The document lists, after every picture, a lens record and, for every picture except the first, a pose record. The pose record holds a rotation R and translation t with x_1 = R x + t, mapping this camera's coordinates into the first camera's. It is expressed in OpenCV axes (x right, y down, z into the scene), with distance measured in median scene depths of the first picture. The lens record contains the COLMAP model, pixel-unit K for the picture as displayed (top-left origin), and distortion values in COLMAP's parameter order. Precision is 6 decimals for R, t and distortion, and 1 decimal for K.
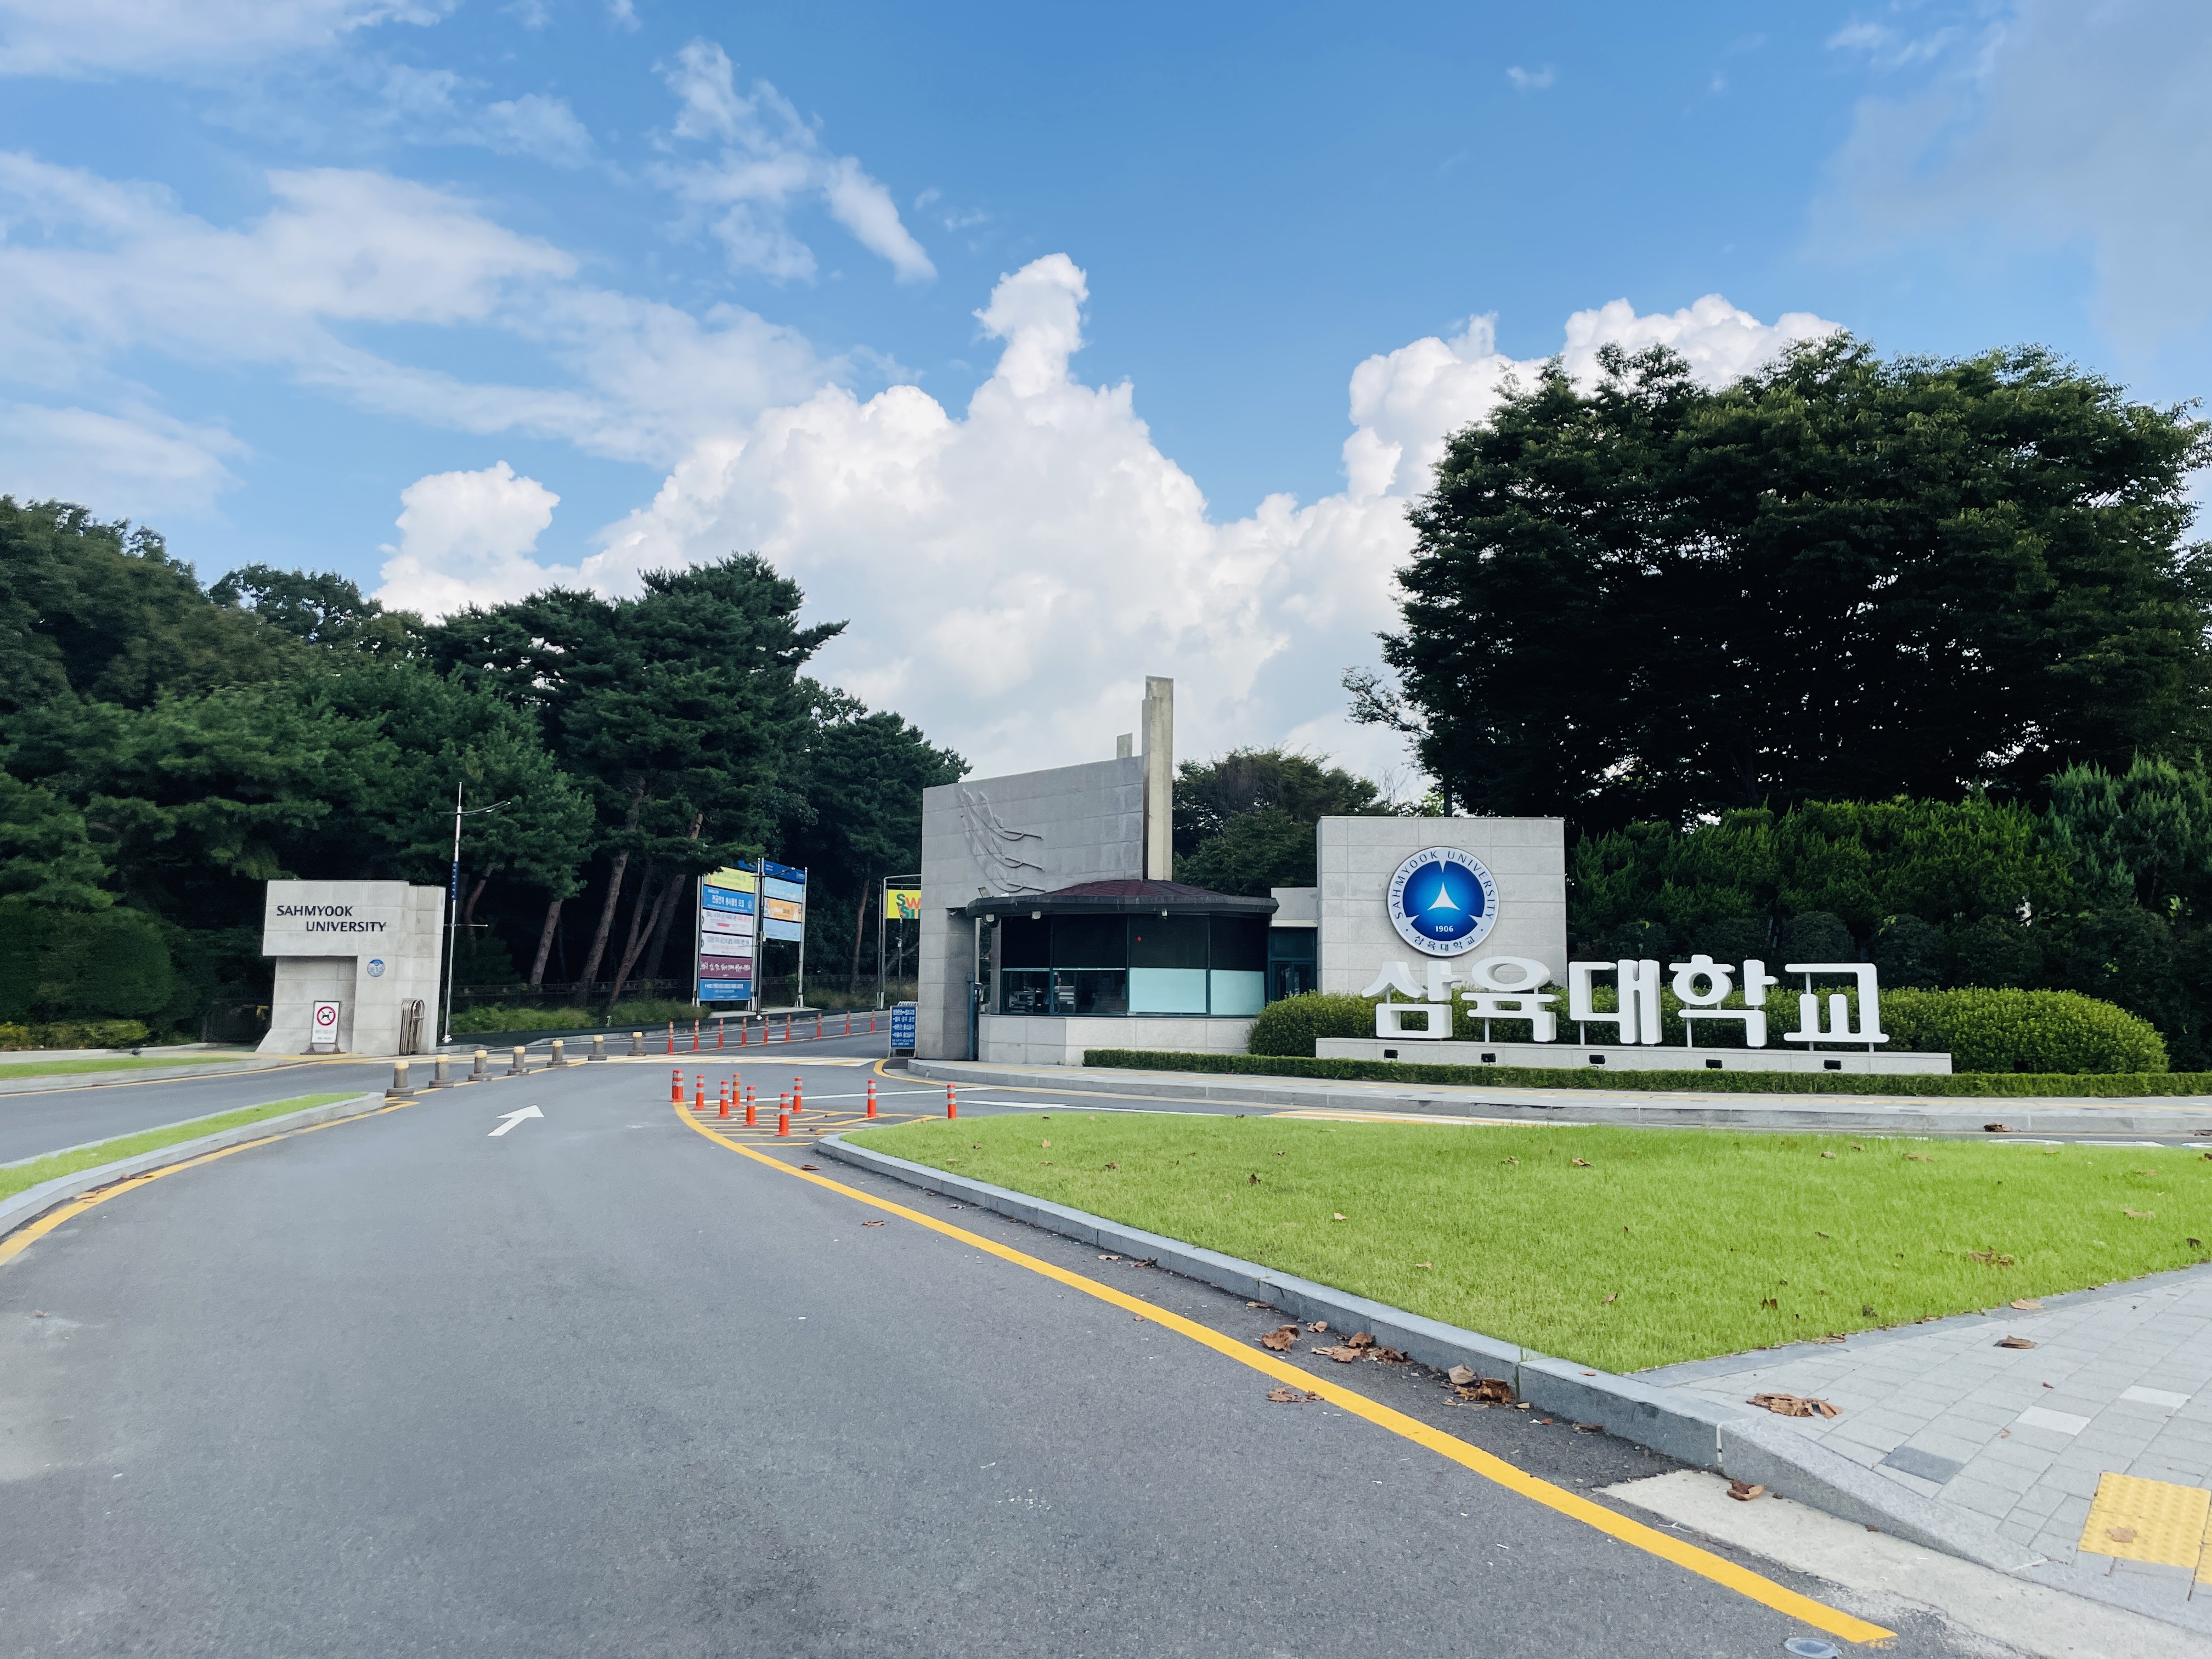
lens RADIAL K [[1708.0, 0, 1116.4], [0, 1708.0, 836.2], [0, 0, 1]] dist [0.087325, -0.100873]
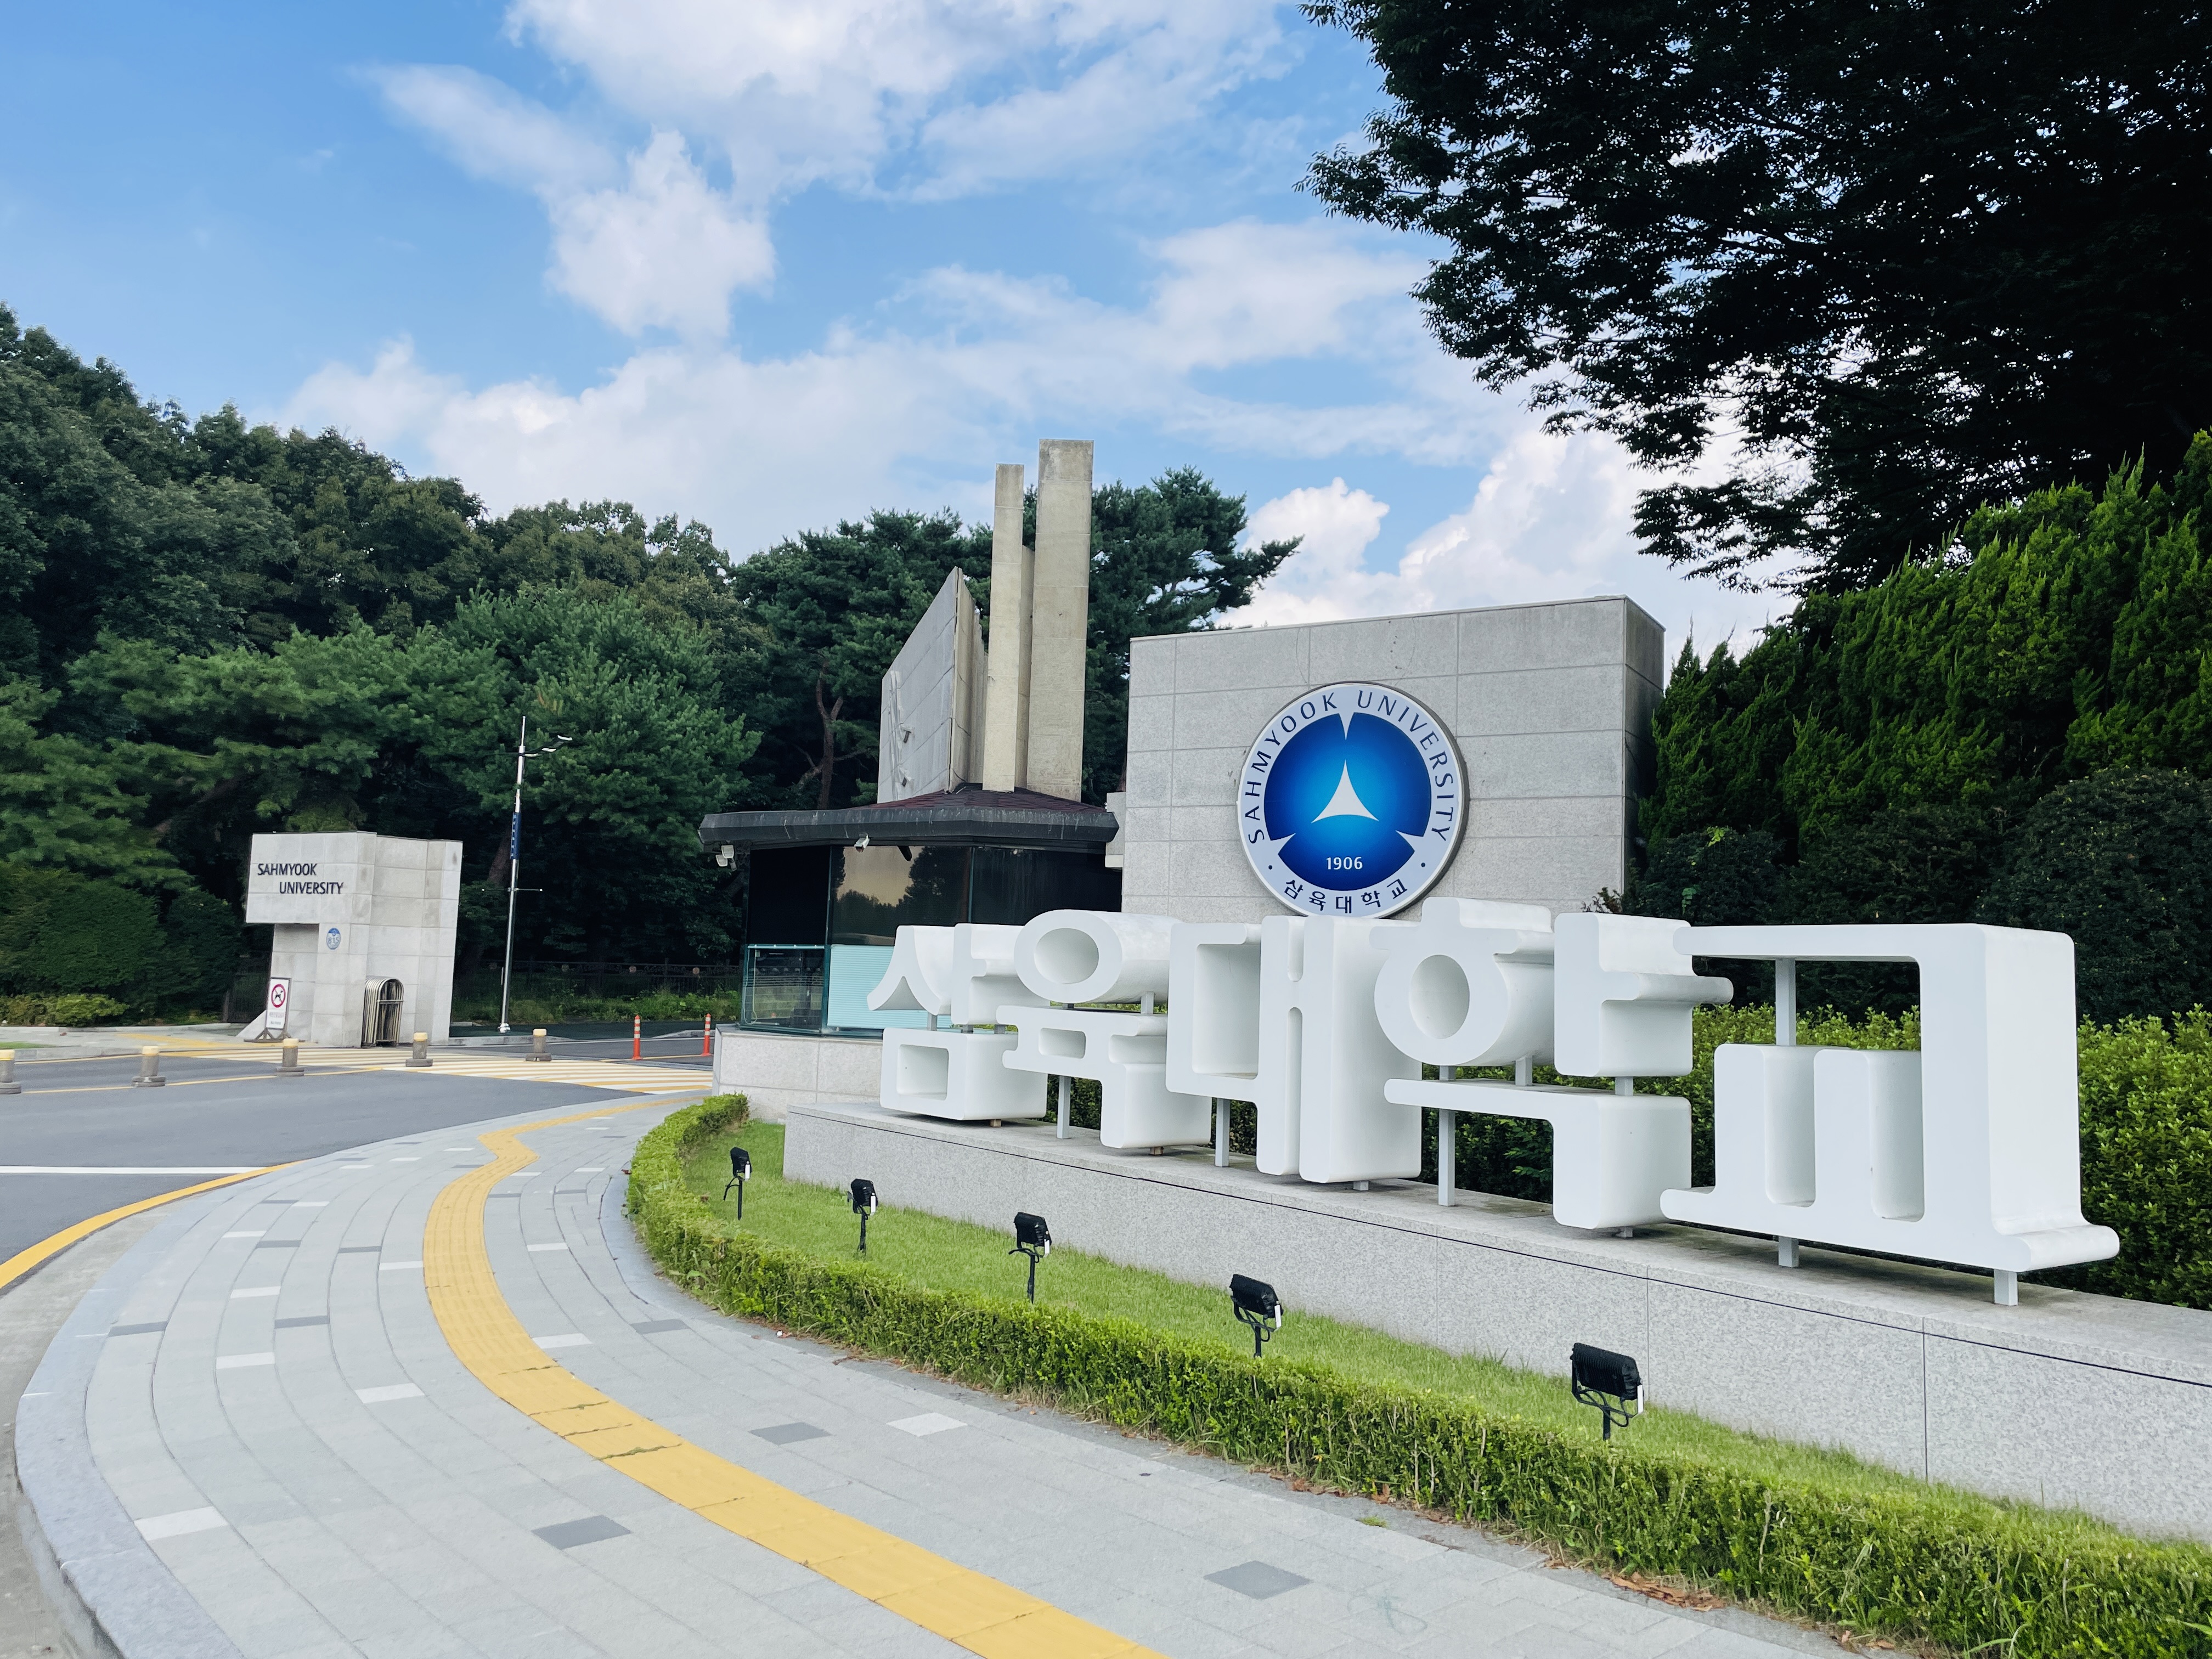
lens RADIAL K [[1707.4, 0, 1065.8], [0, 1707.4, 834.2], [0, 0, 1]] dist [0.082029, -0.099946]
pose [[0.881961, -0.018922, -0.470941, 0.303630], [0.020342, 0.999791, -0.002077, 0.041159], [0.470882, -0.007748, 0.882162, 0.510121]]
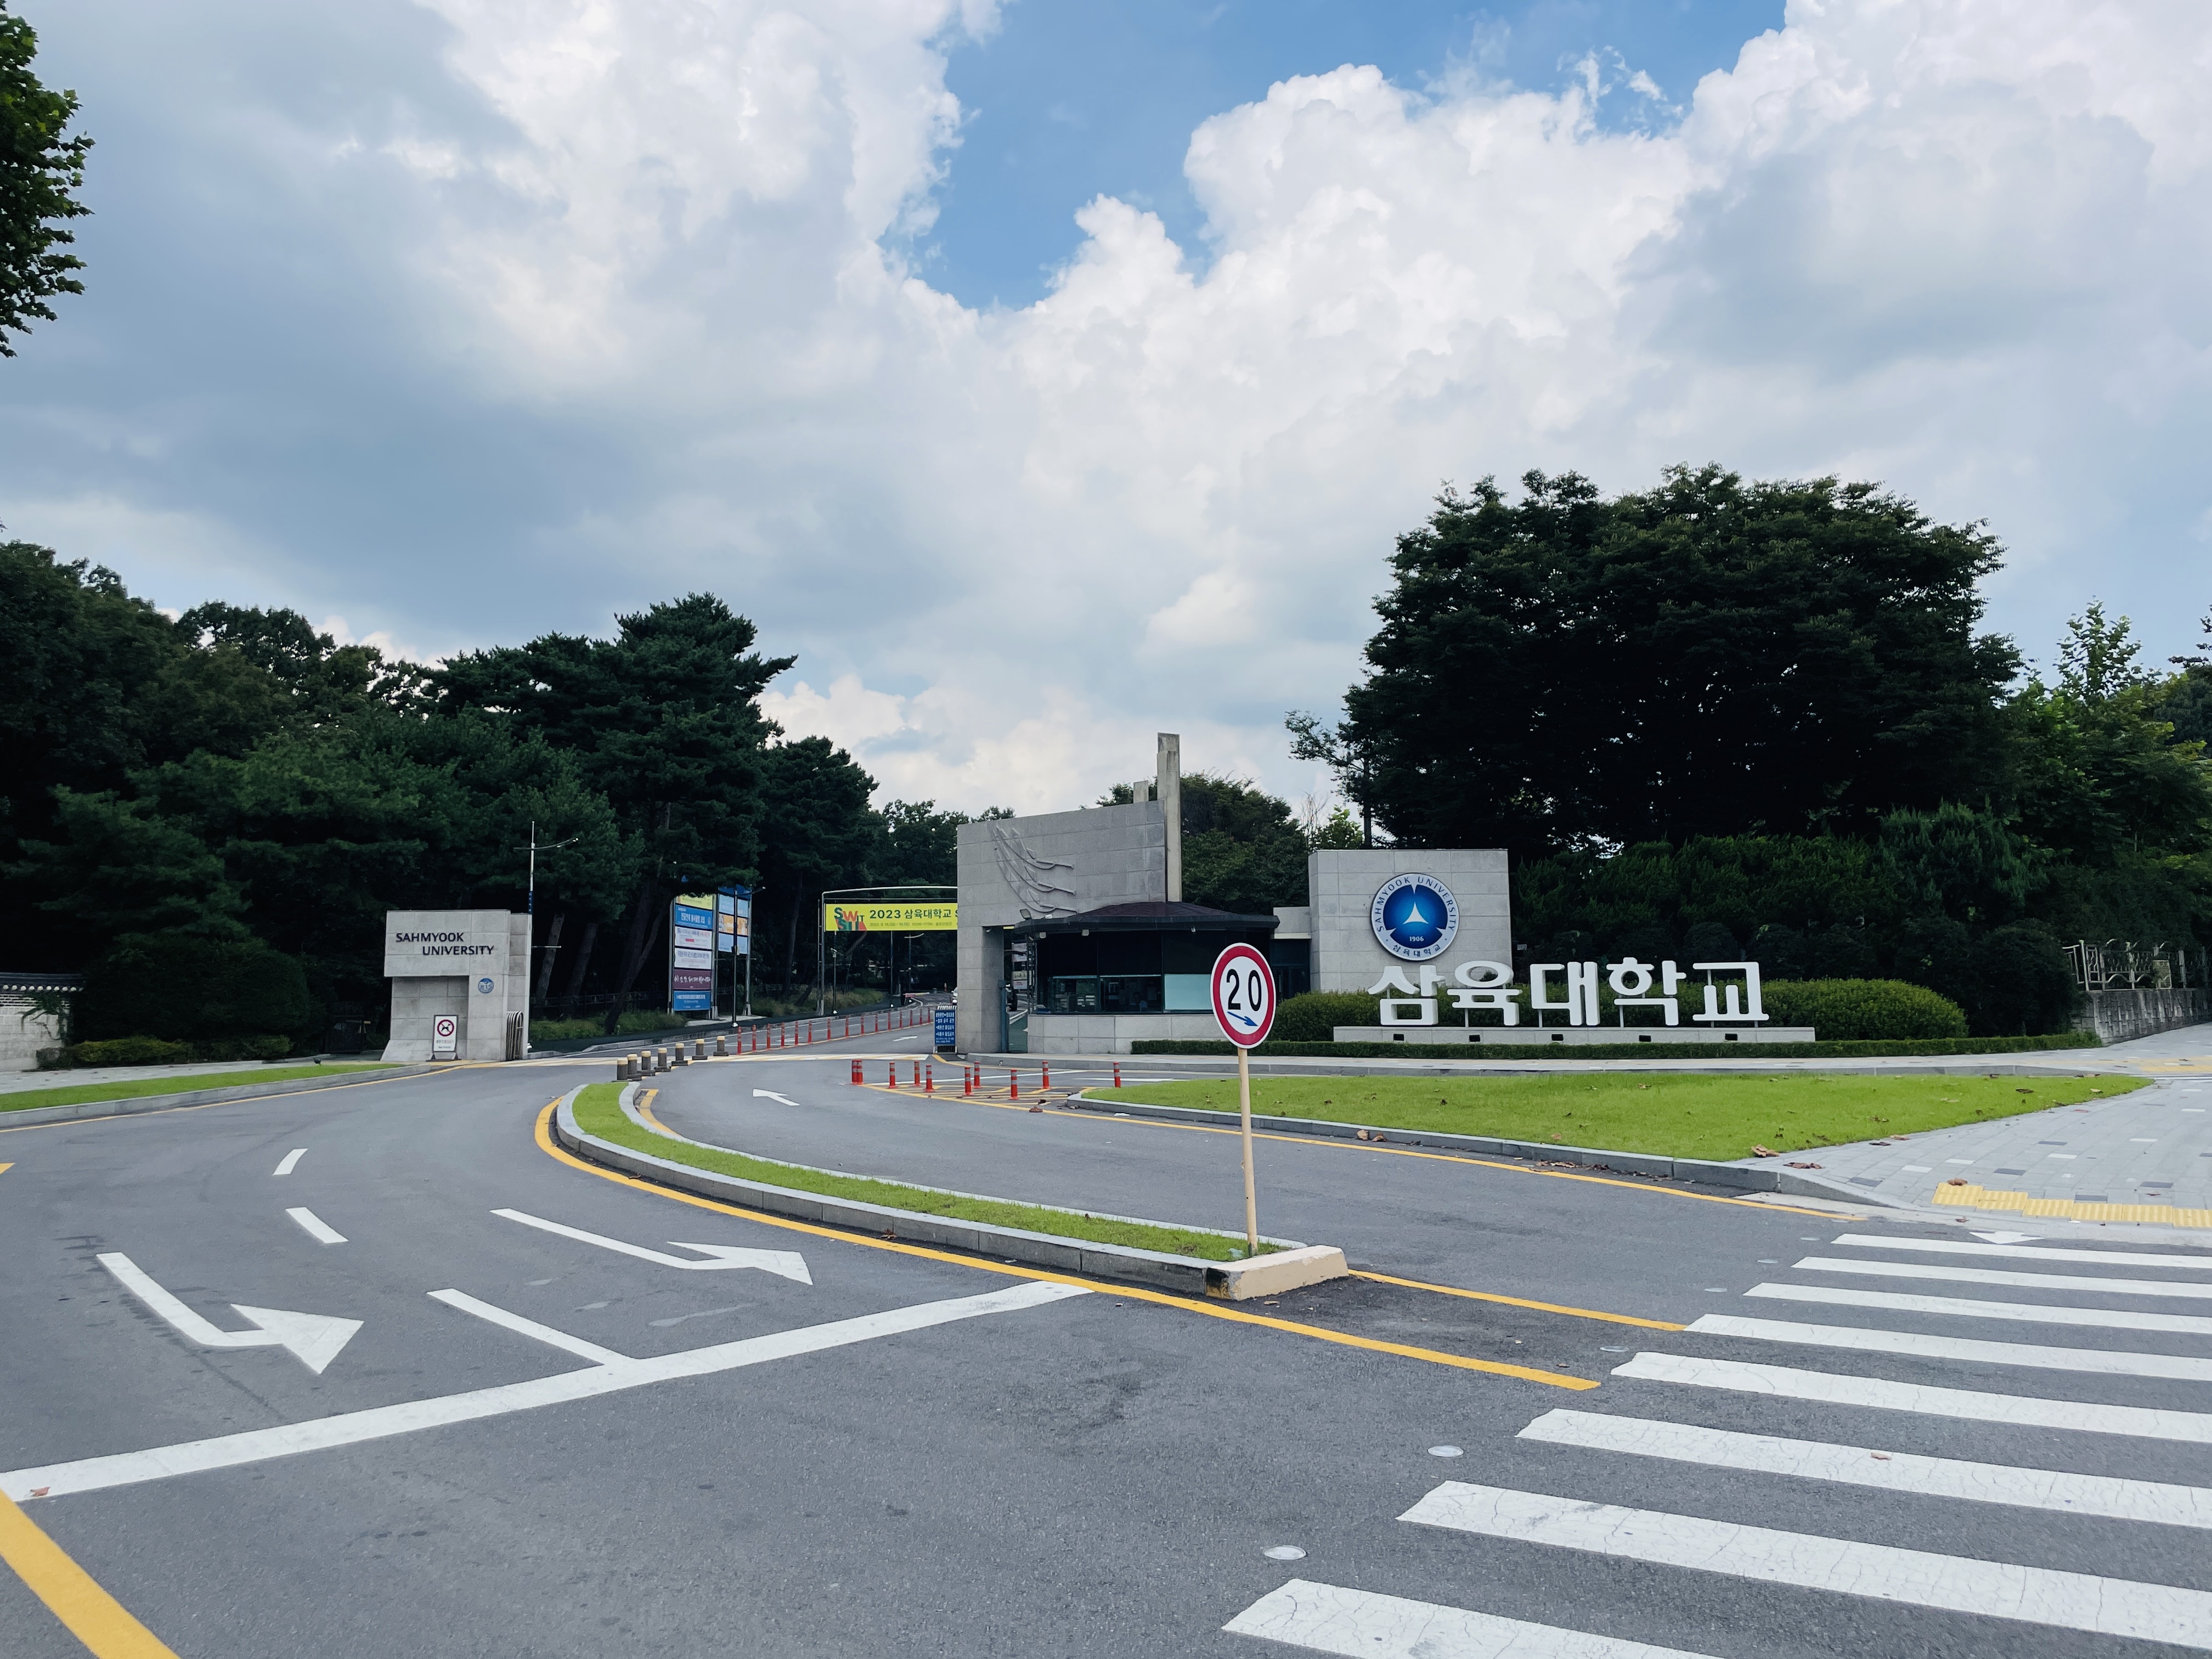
lens RADIAL K [[1707.2, 0, 1097.7], [0, 1707.2, 828.4], [0, 0, 1]] dist [0.092059, -0.097987]
pose [[0.997036, -0.011403, 0.076092, -0.122370], [0.011900, 0.999911, -0.006077, -0.019771], [-0.076015, 0.006965, 0.997082, -0.211268]]
